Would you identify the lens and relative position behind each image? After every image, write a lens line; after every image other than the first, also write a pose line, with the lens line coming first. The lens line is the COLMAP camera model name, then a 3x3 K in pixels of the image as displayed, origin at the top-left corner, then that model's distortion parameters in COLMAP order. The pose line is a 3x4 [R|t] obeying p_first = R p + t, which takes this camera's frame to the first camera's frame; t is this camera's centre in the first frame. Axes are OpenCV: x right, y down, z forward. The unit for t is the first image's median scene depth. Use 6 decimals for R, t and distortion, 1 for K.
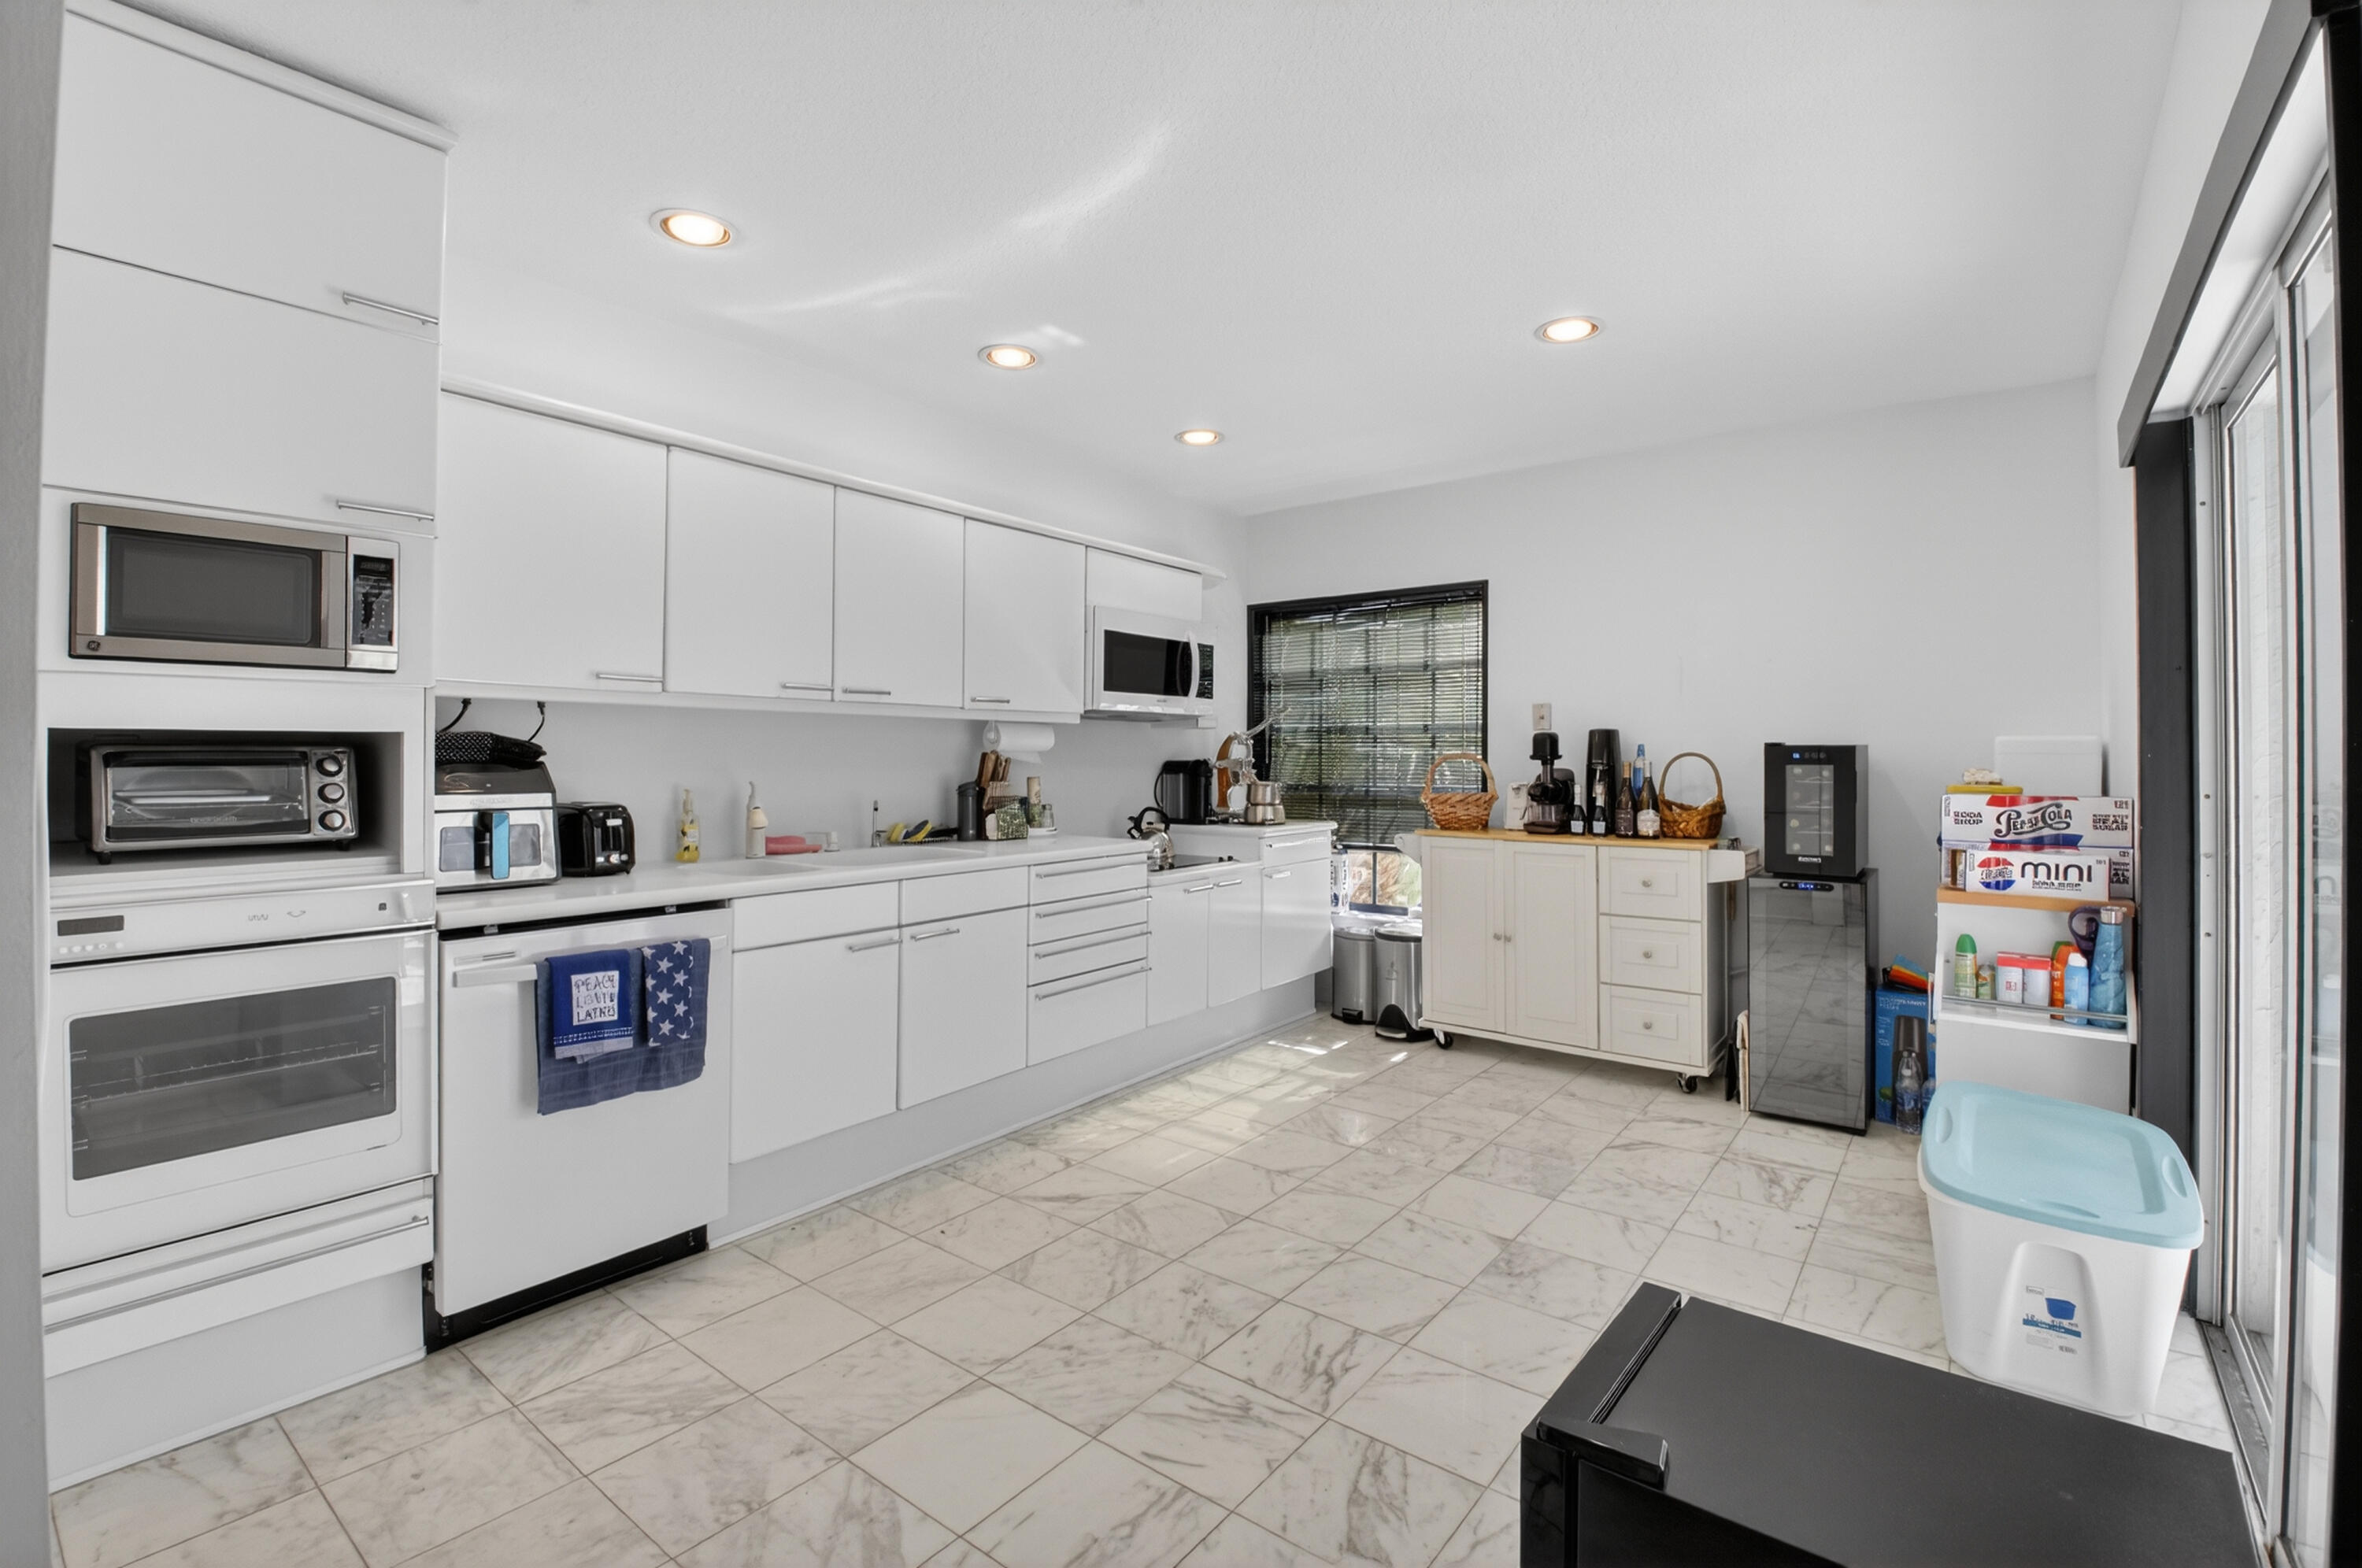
lens RADIAL K [[1058.8, 0, 1195.9], [0, 1058.8, 758.4], [0, 0, 1]] dist [0.000973, -0.015319]
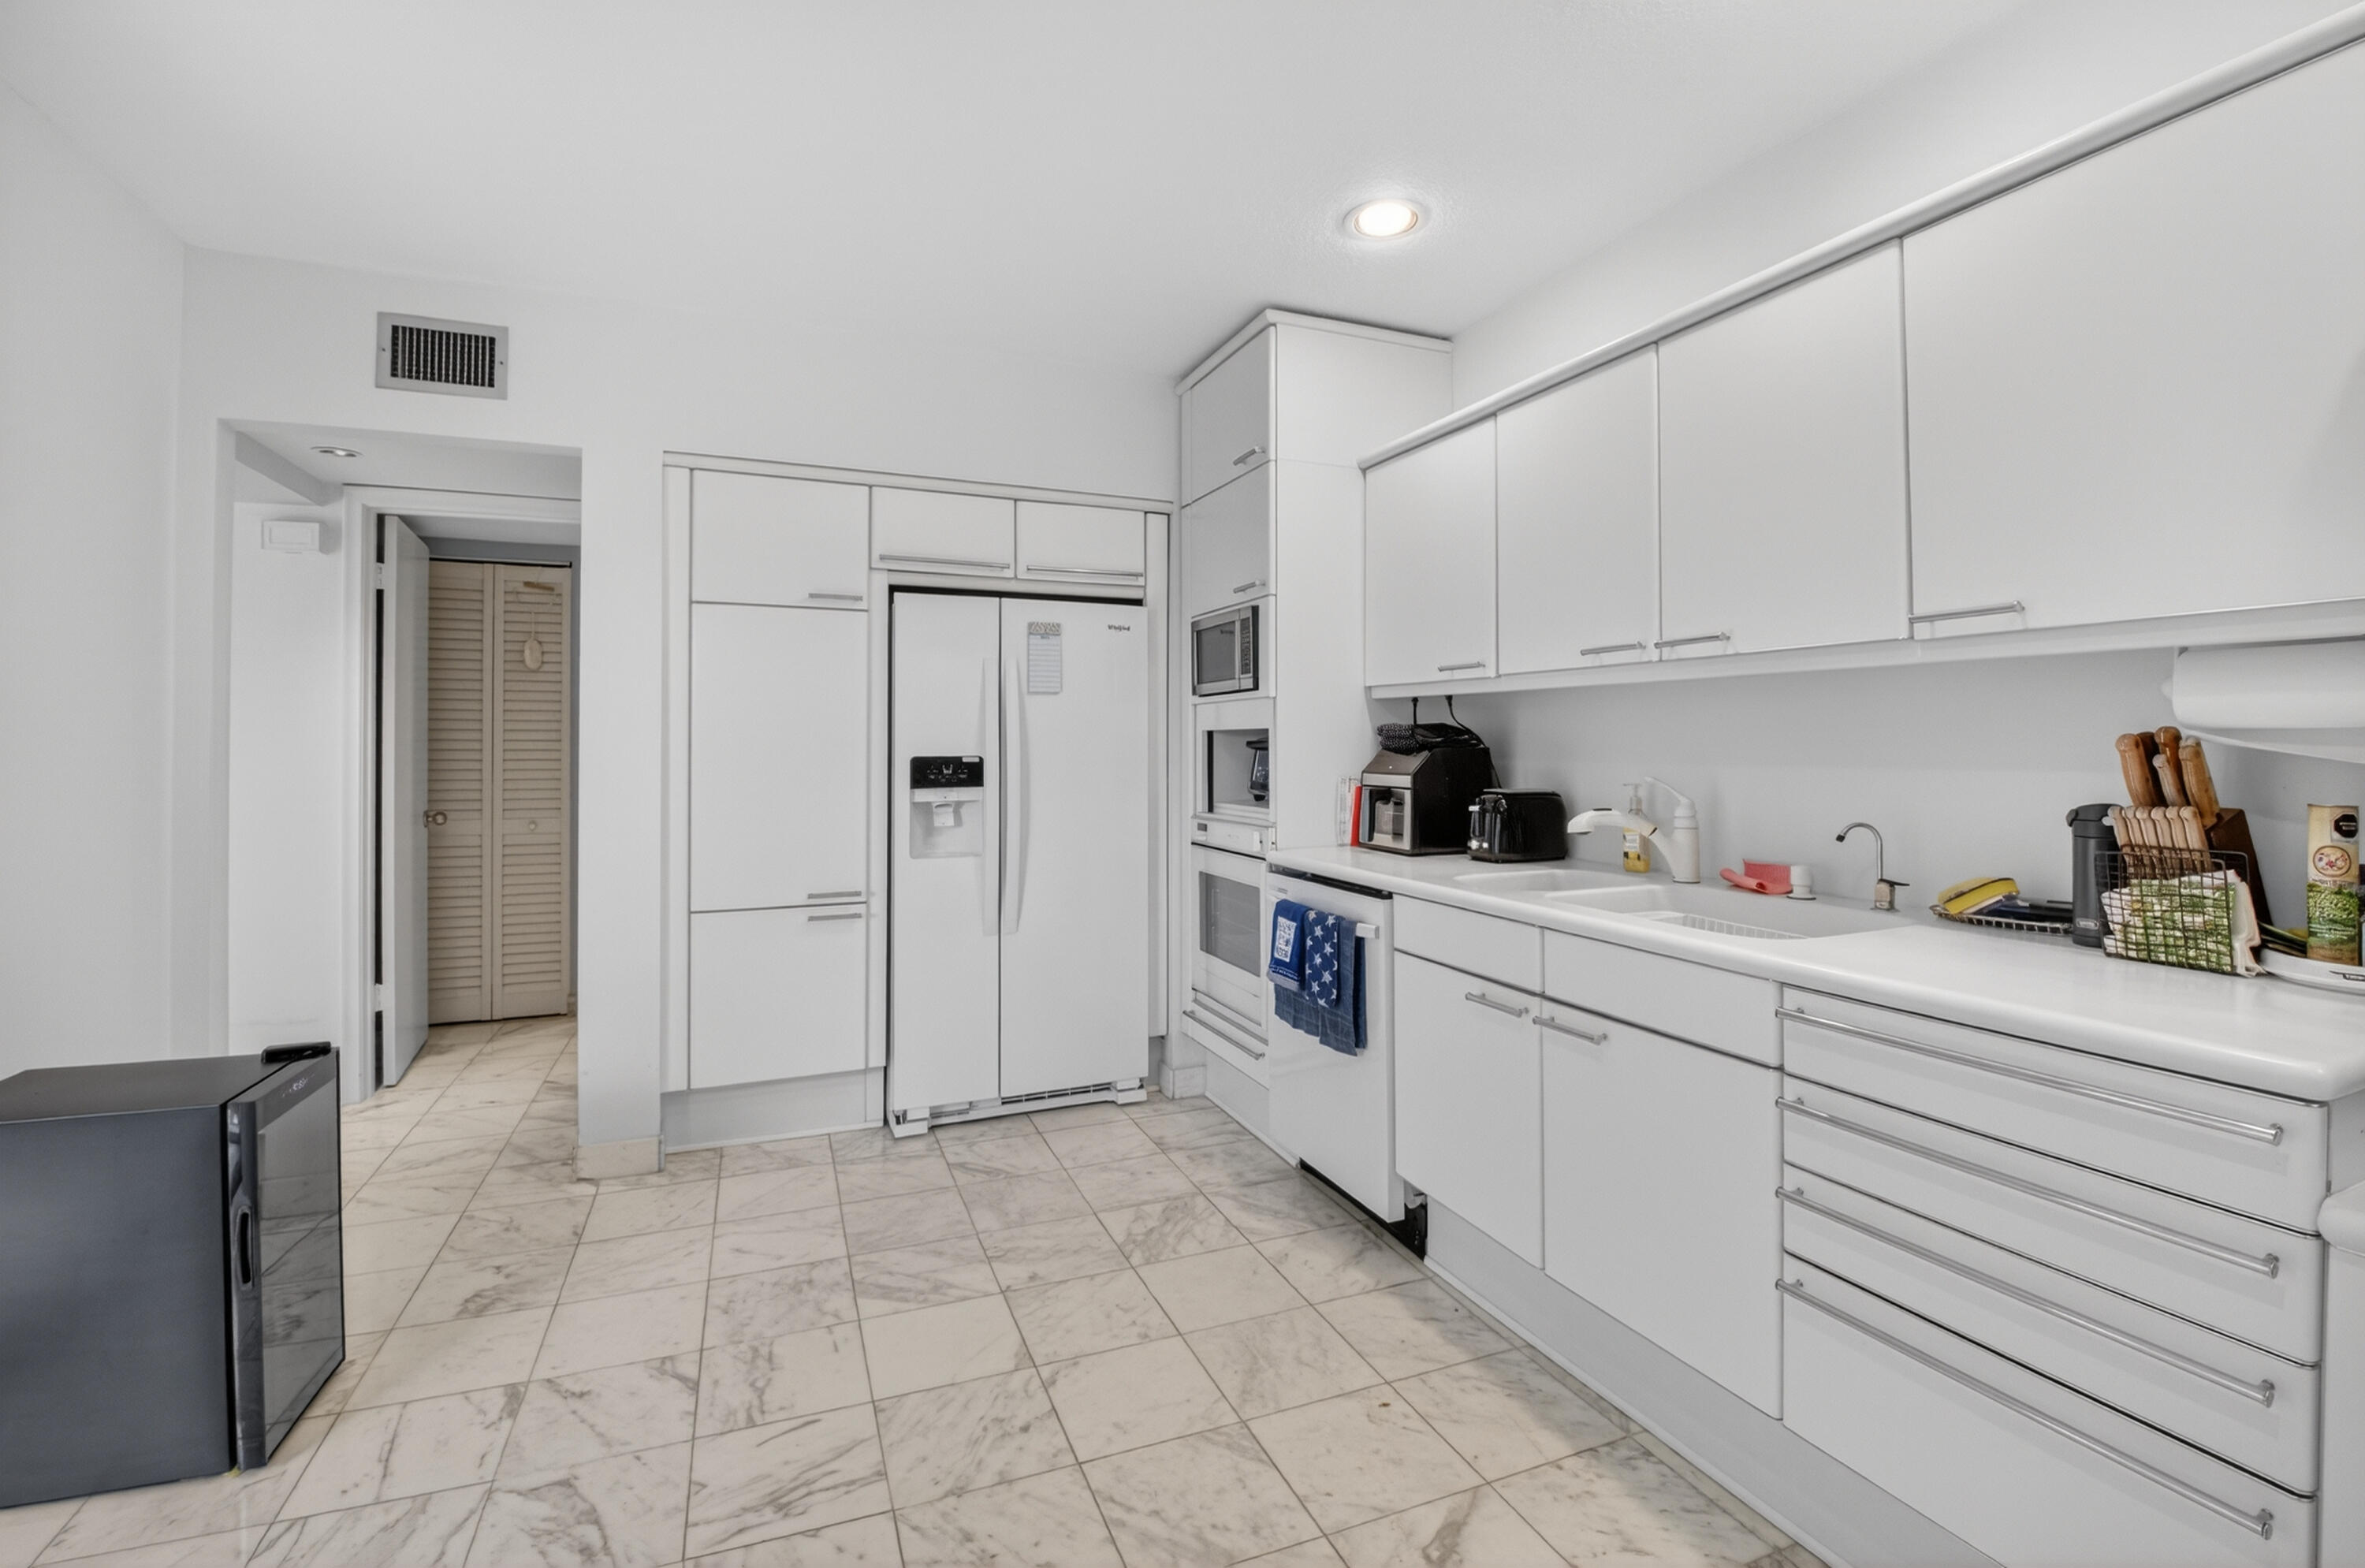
lens RADIAL K [[1057.5, 0, 1198.2], [0, 1057.5, 735.0], [0, 0, 1]] dist [0.011596, -0.028692]
pose [[-0.496214, -0.010416, -0.868138, 0.458244], [-0.006871, 0.999944, -0.008070, 0.000037], [0.868173, 0.001961, -0.496258, 1.263526]]
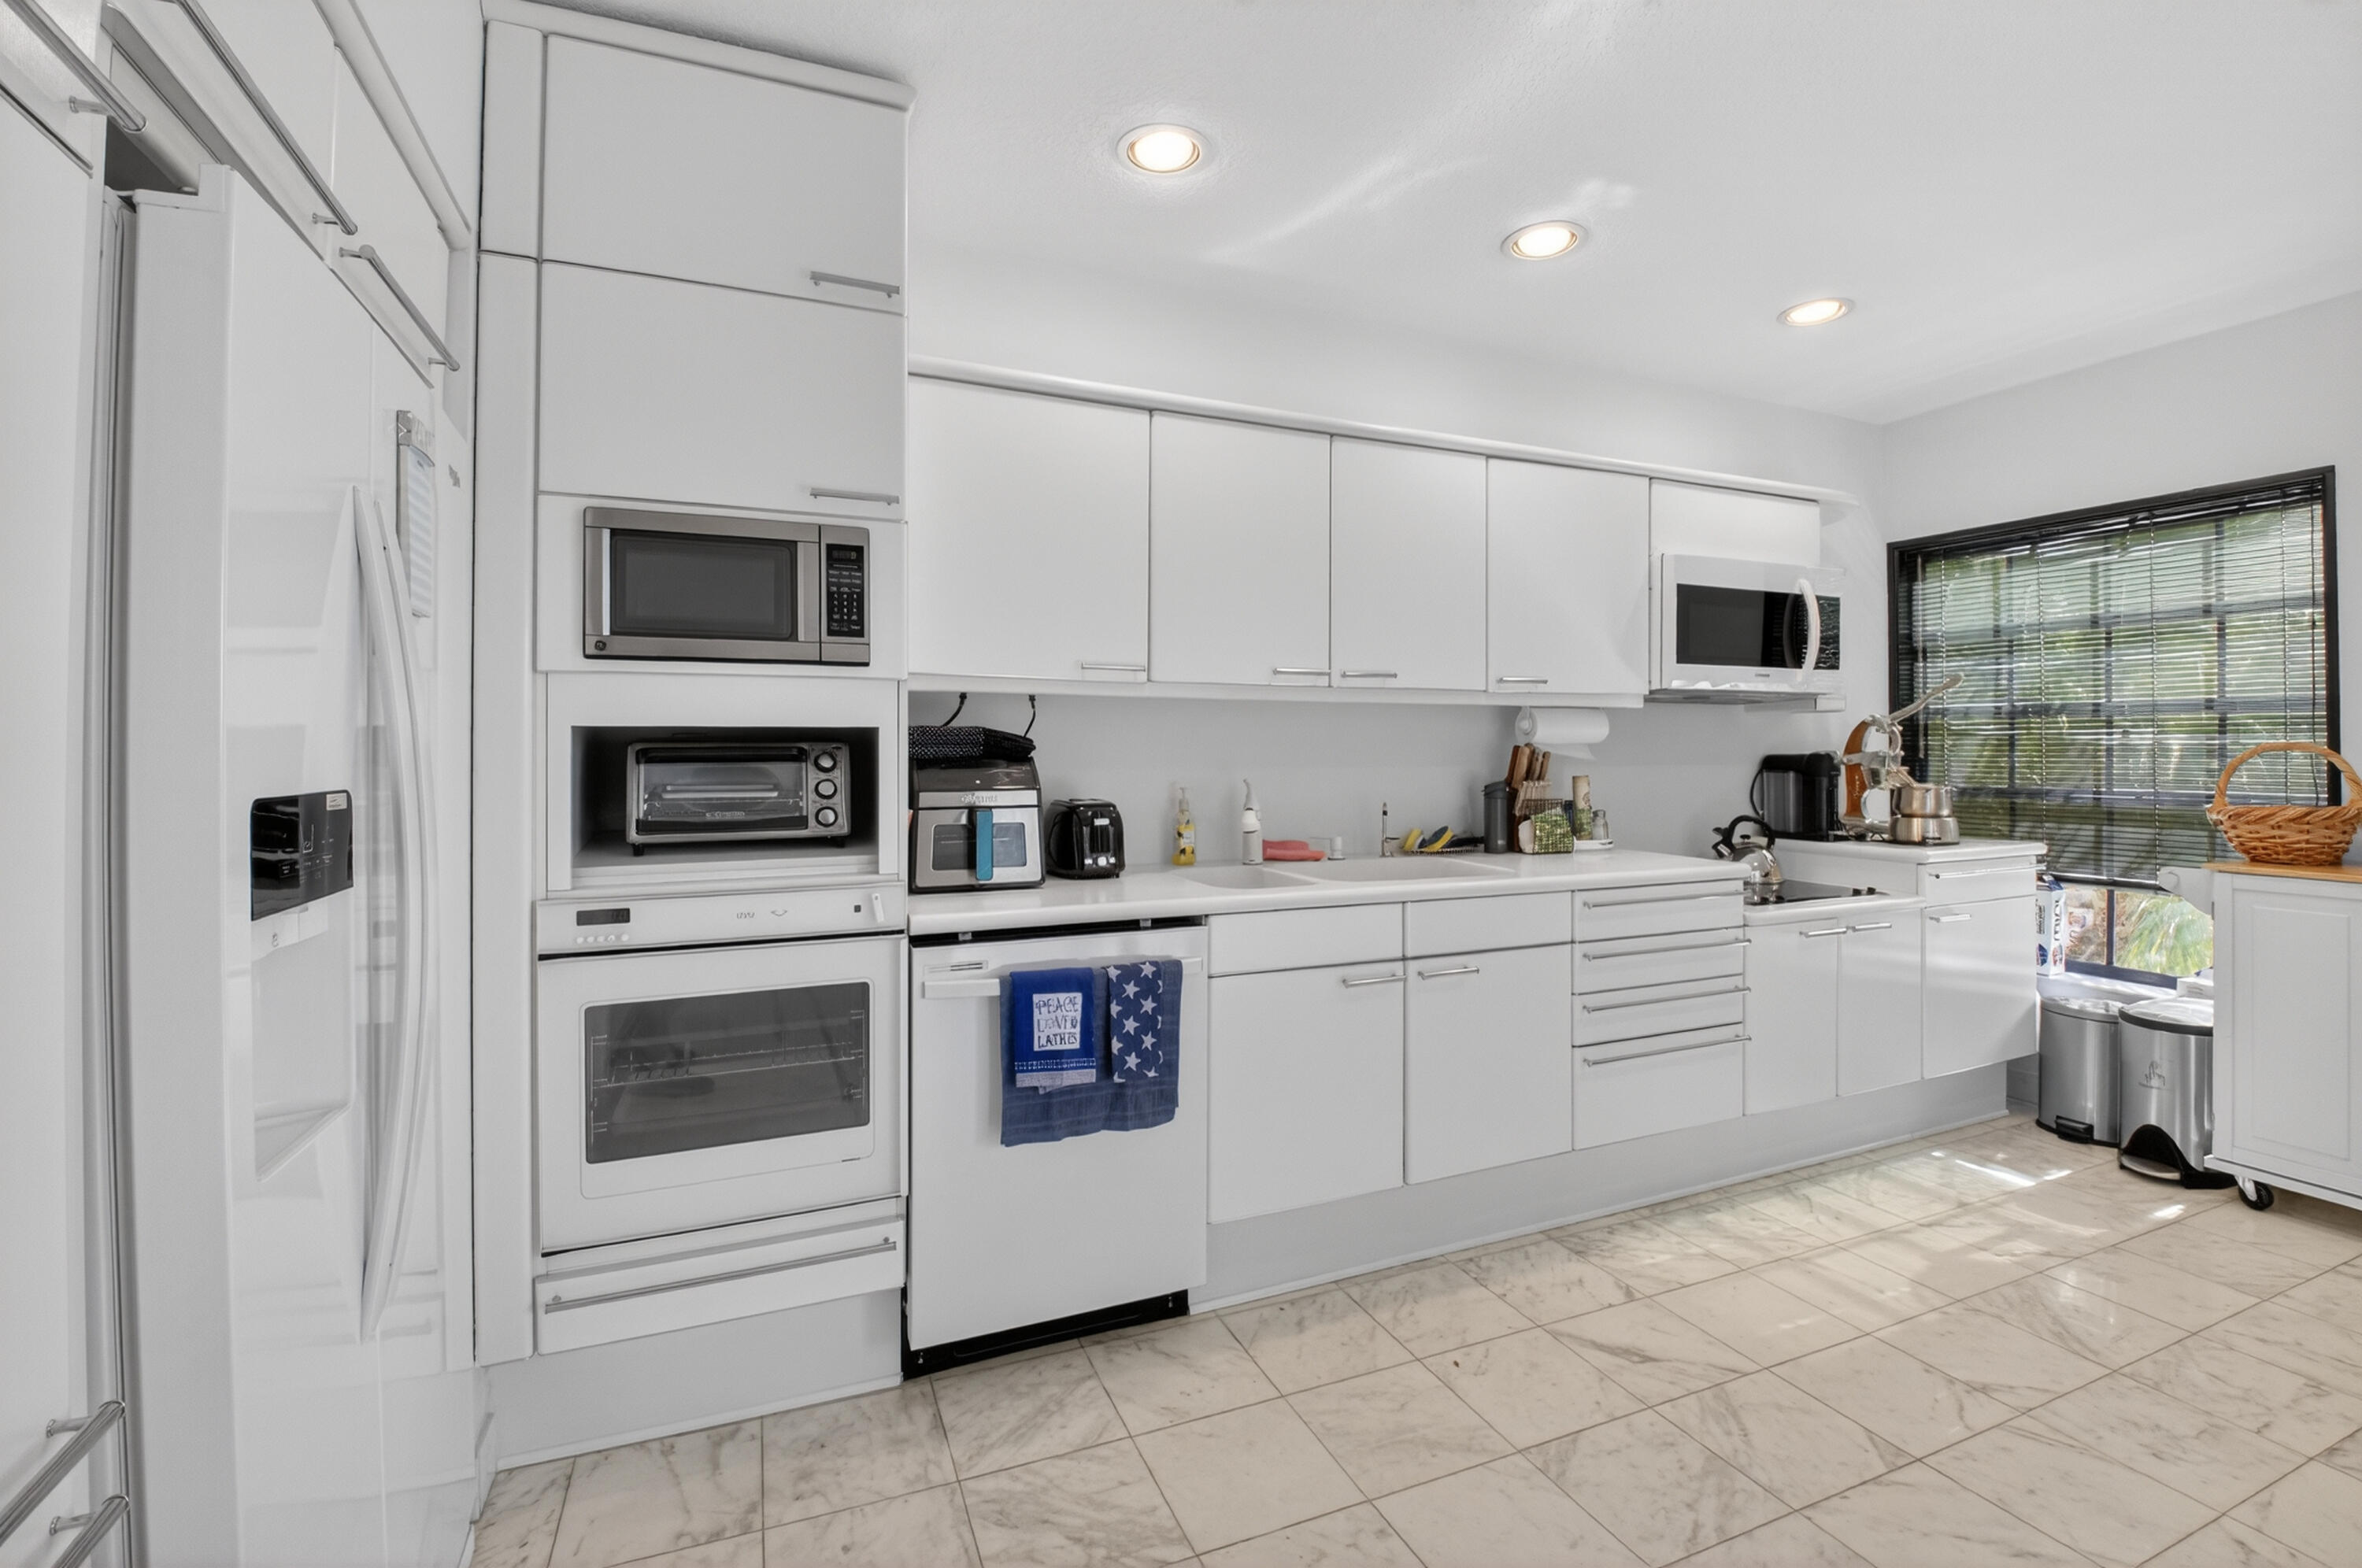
lens RADIAL K [[1056.1, 0, 1196.7], [0, 1056.1, 735.1], [0, 0, 1]] dist [0.011596, -0.028692]
pose [[0.871272, -0.010572, -0.490686, -0.020230], [0.002621, 0.999854, -0.016888, -0.000288], [0.490793, 0.013428, 0.871173, 0.229357]]
